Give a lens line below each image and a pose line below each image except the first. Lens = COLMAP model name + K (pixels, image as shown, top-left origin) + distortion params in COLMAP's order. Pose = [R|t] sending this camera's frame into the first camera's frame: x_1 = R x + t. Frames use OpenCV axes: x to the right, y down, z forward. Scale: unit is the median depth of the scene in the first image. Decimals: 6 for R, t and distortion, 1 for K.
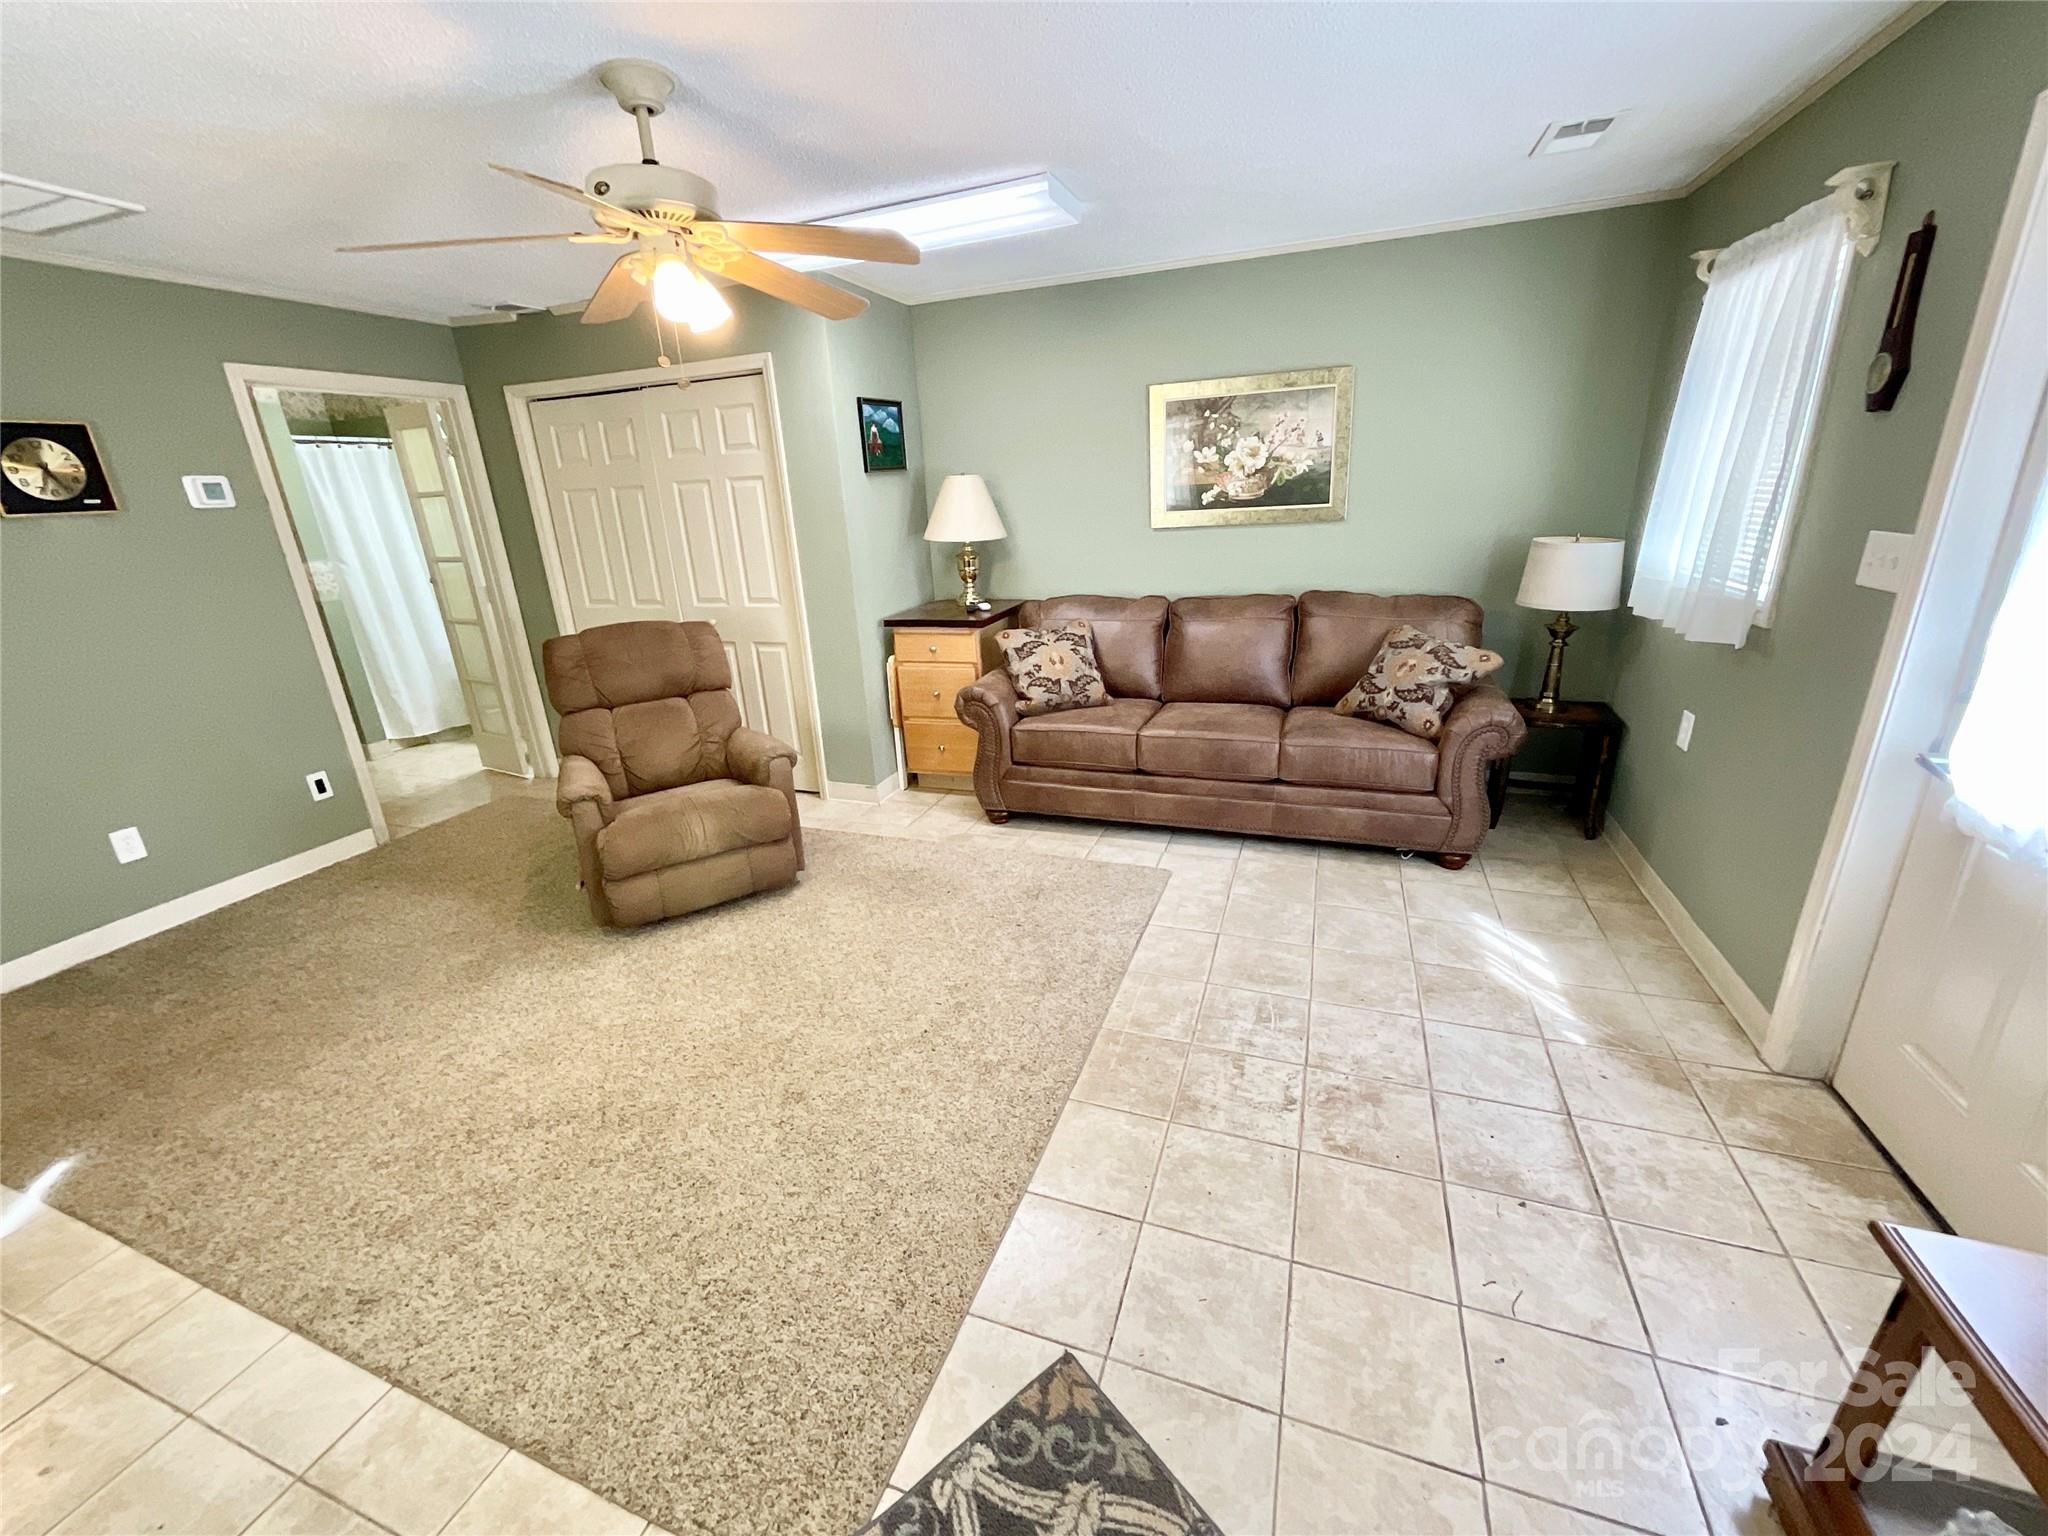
lens RADIAL K [[828.0, 0, 1024.0], [0, 828.0, 768.0], [0, 0, 1]] dist [-0.000808, -0.000288]
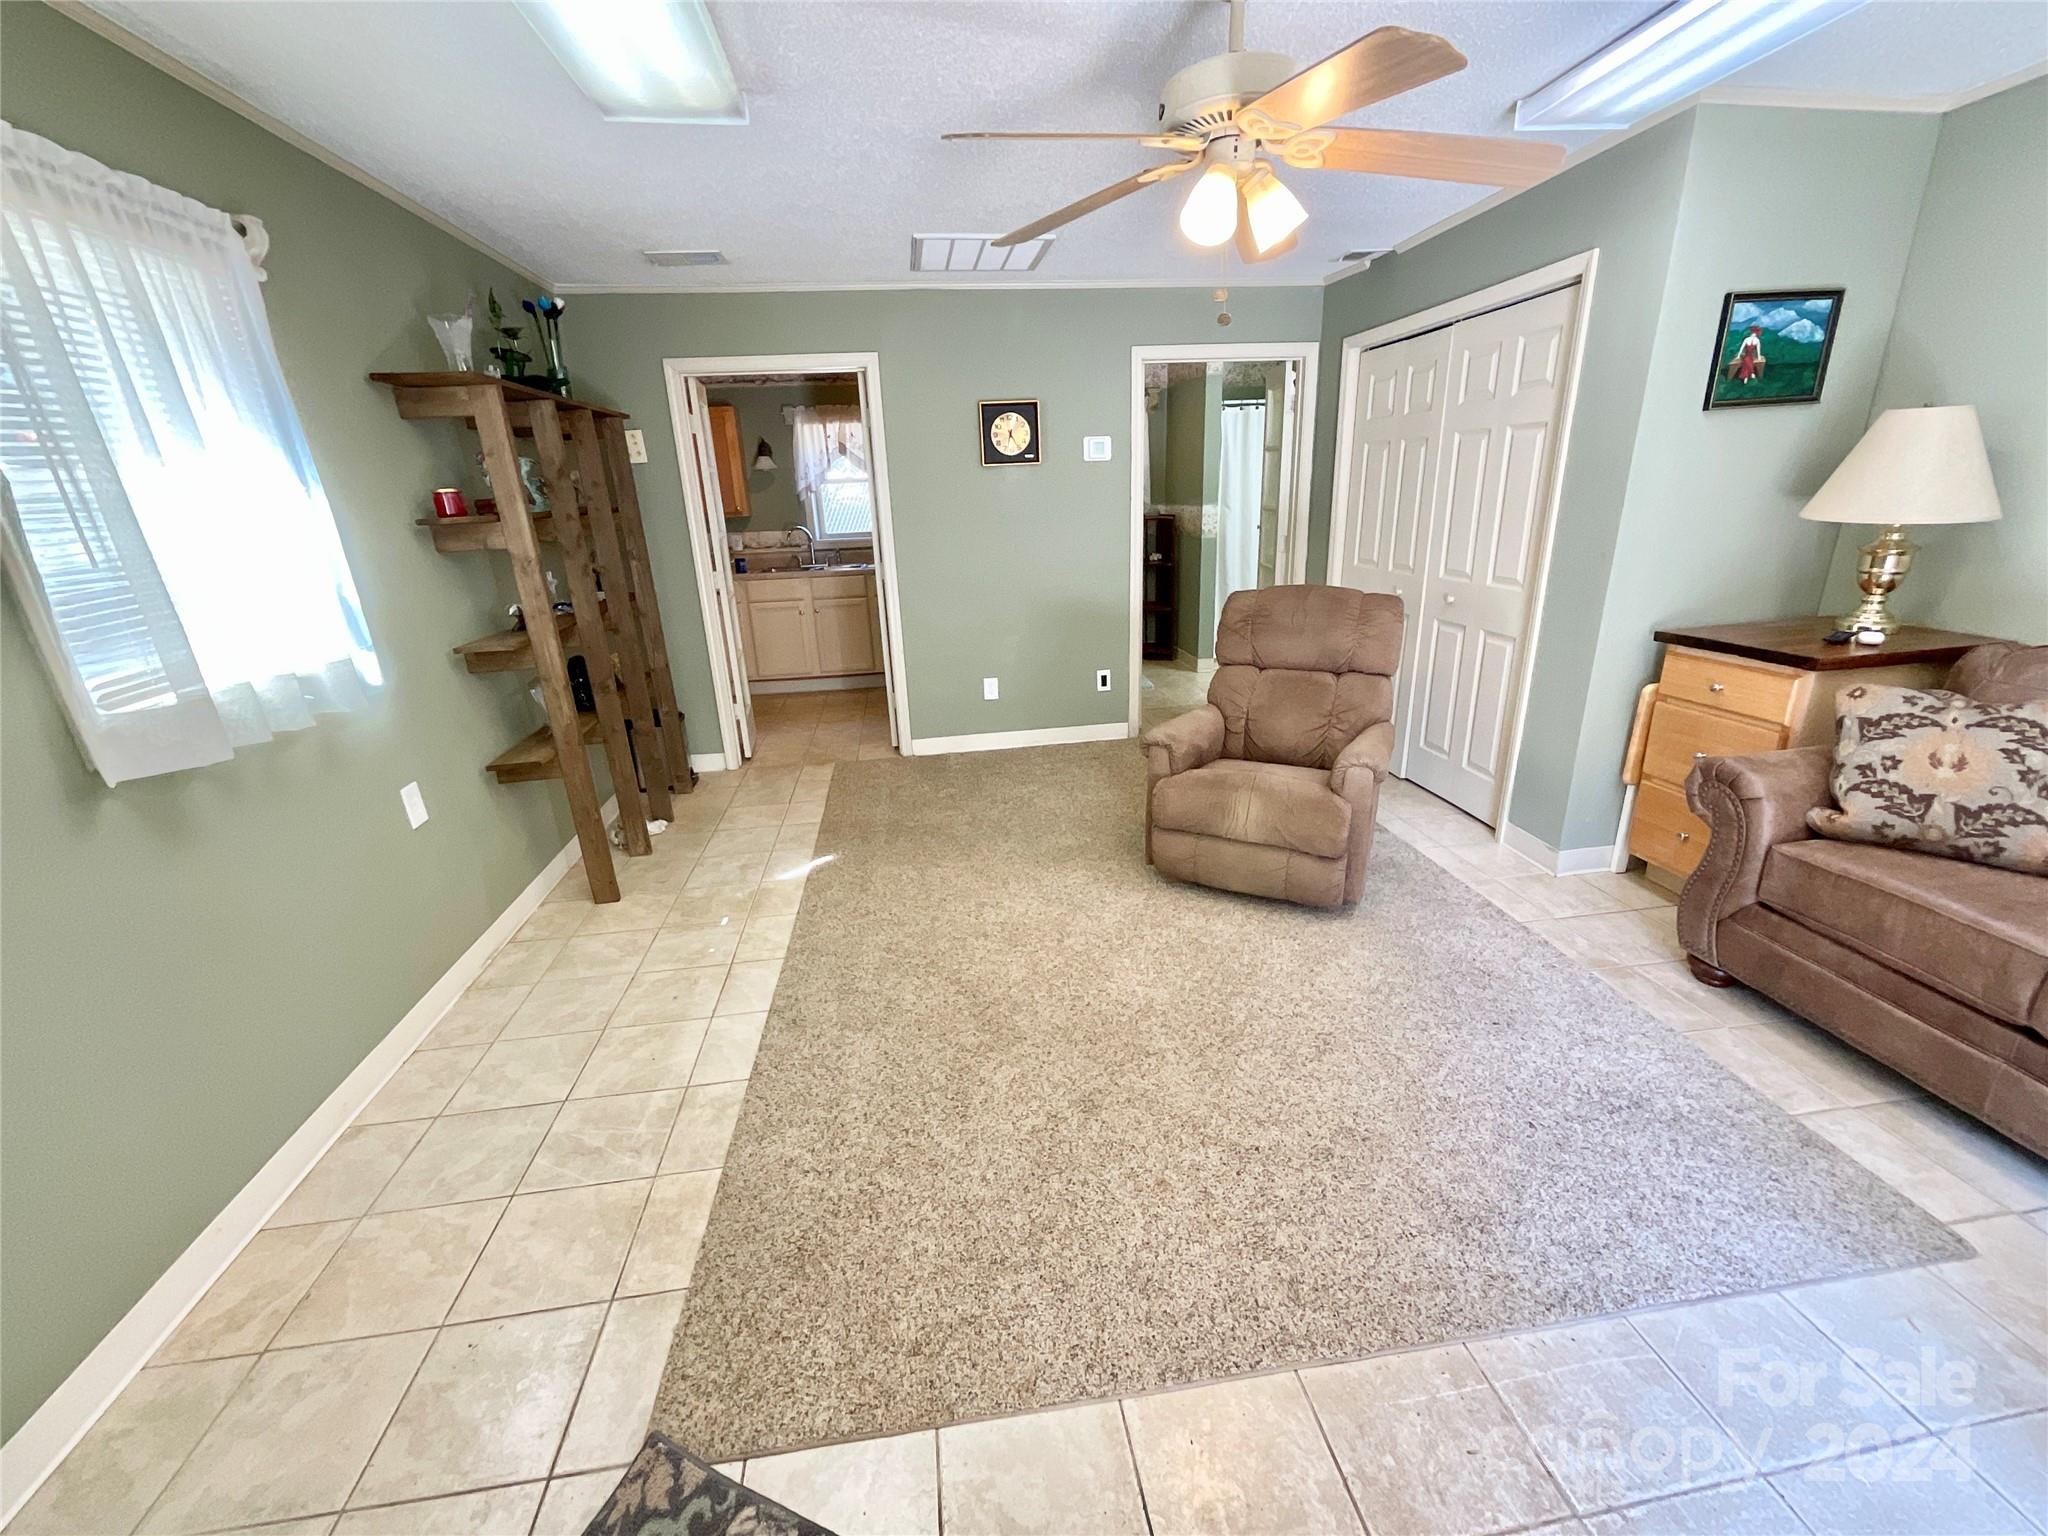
lens RADIAL K [[829.5, 0, 1021.3], [0, 829.5, 768.6], [0, 0, 1]] dist [-0.001073, 0.000147]
pose [[0.472506, 0.309142, -0.825330, 0.204023], [-0.268669, 0.942414, 0.199183, -0.074596], [0.839378, 0.127625, 0.528353, 0.237204]]
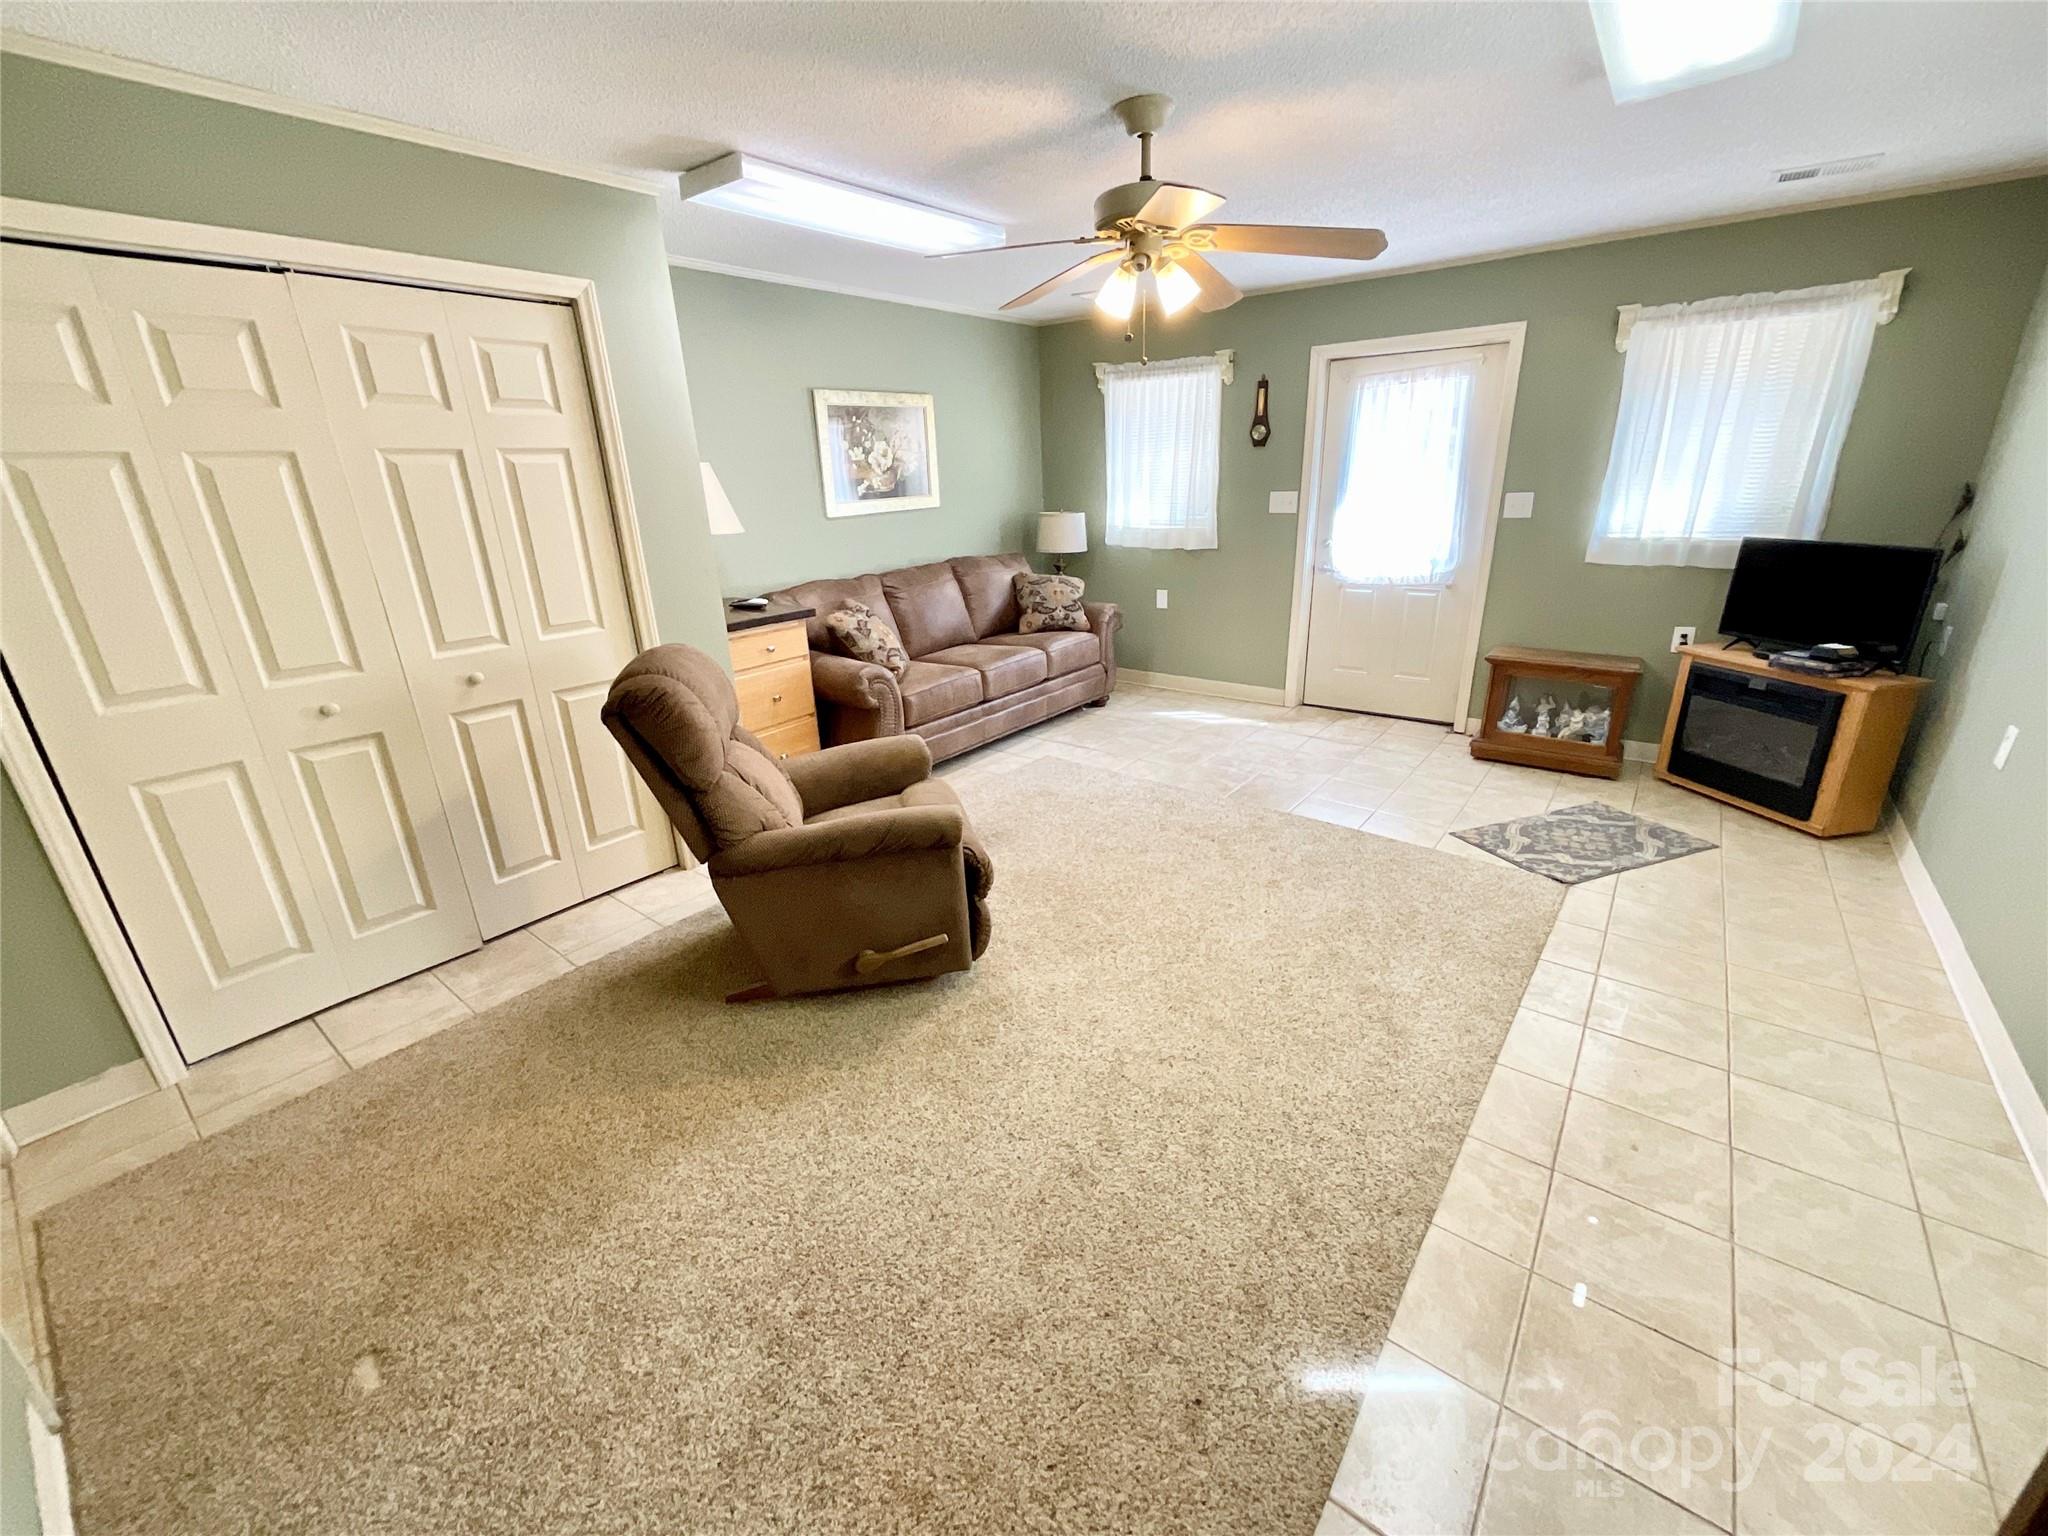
lens RADIAL K [[828.0, 0, 1024.0], [0, 828.0, 768.0], [0, 0, 1]] dist [-0.000808, -0.000288]
pose [[0.309708, -0.287740, 0.906249, -0.987678], [0.321116, 0.928765, 0.185148, -0.112439], [-0.894967, 0.233669, 0.380044, 0.479943]]
